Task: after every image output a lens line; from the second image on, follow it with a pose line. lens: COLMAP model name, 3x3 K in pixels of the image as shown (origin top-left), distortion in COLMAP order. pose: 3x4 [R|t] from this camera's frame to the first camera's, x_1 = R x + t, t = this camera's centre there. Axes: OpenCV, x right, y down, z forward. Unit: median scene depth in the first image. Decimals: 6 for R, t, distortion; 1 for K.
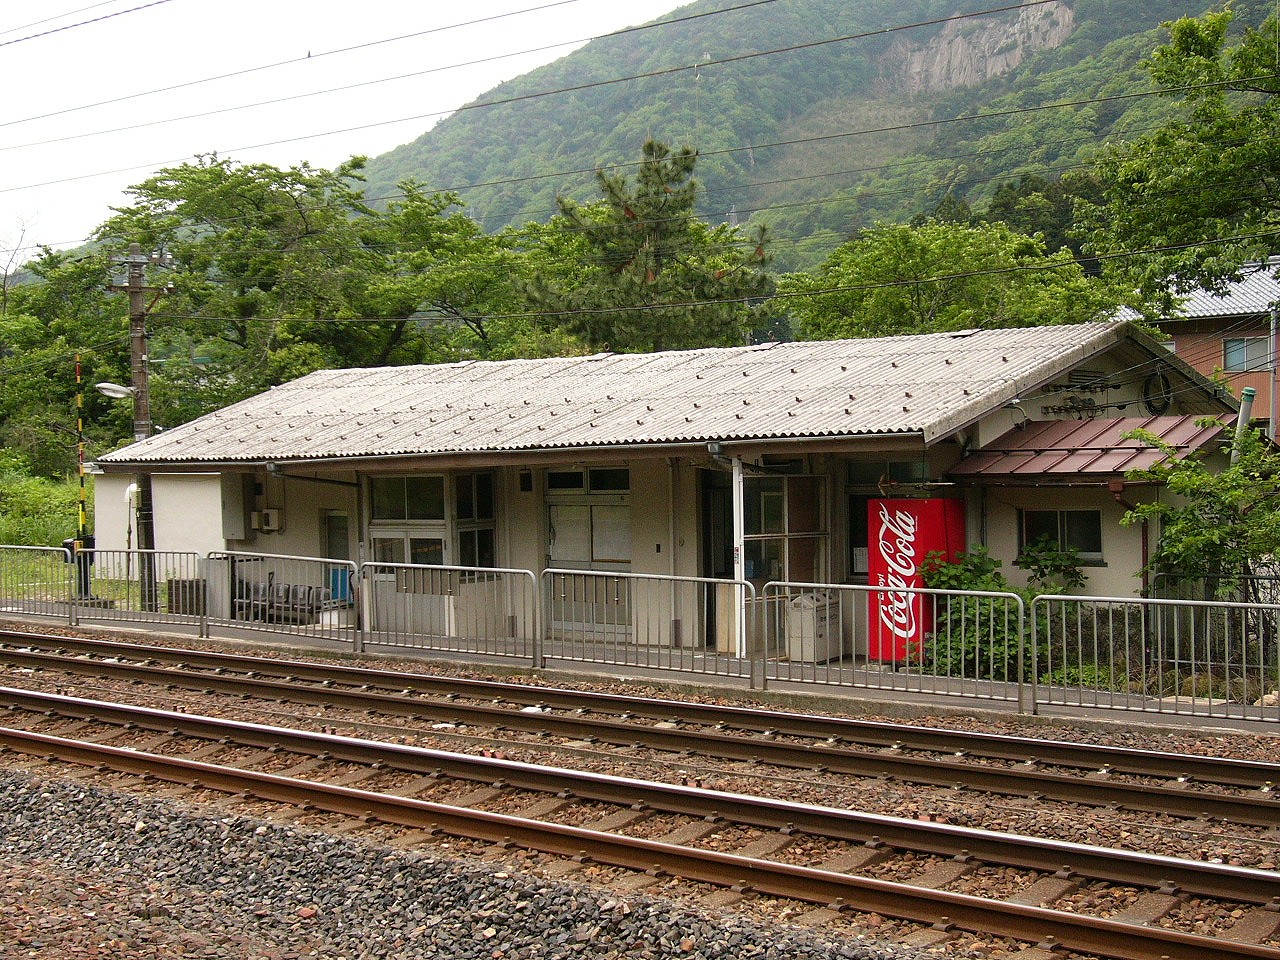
lens RADIAL K [[2018.4, 0, 640.0], [0, 2018.4, 480.0], [0, 0, 1]] dist [0.016803, 0.141593]
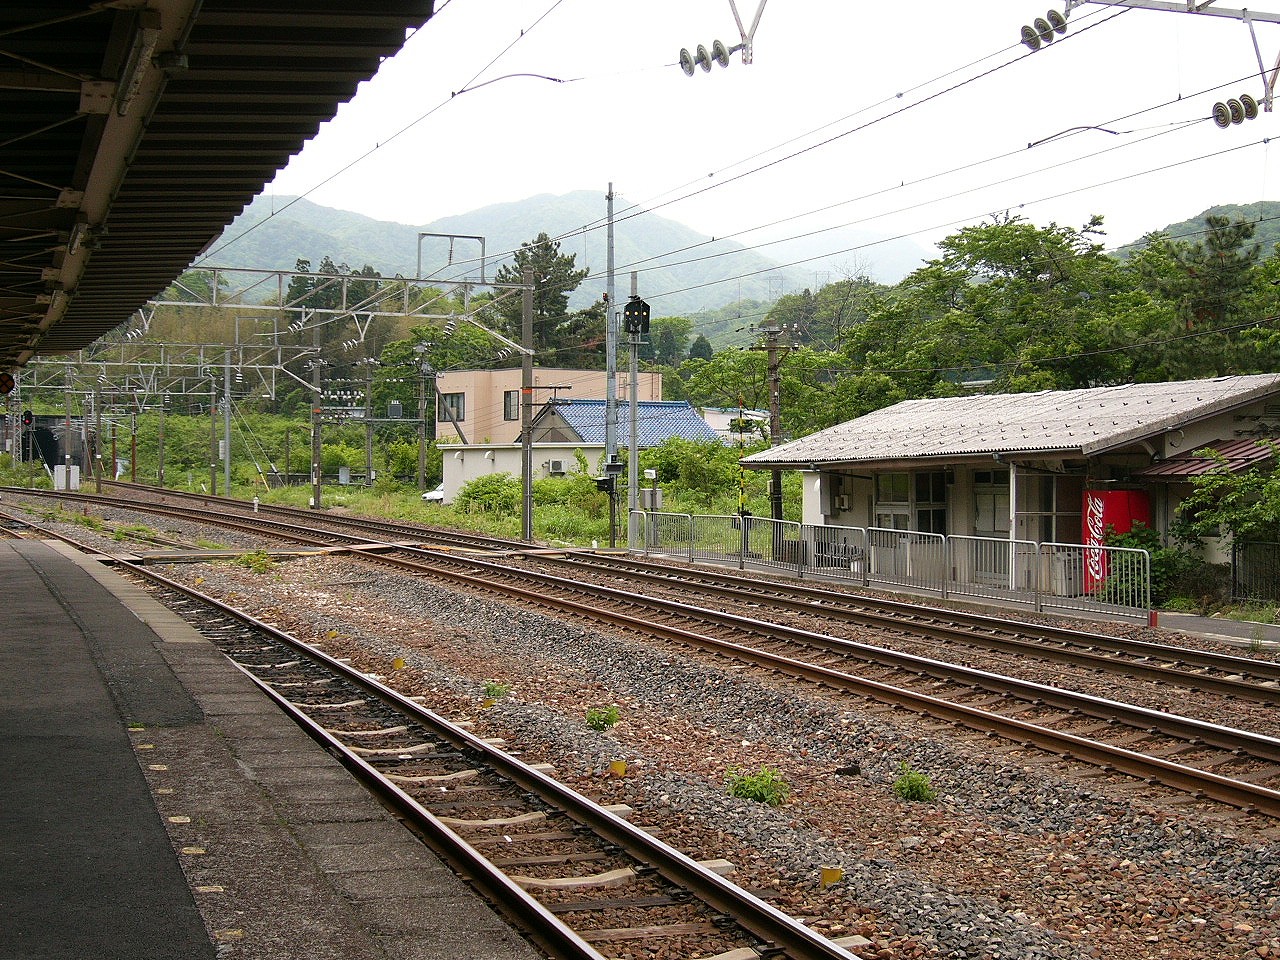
lens RADIAL K [[2018.4, 0, 640.0], [0, 2018.4, 480.0], [0, 0, 1]] dist [0.016803, 0.141593]
pose [[0.876288, 0.016900, -0.481491, 0.457733], [-0.018405, 0.999829, 0.001597, 0.004409], [0.481436, 0.007462, 0.876450, -0.432381]]
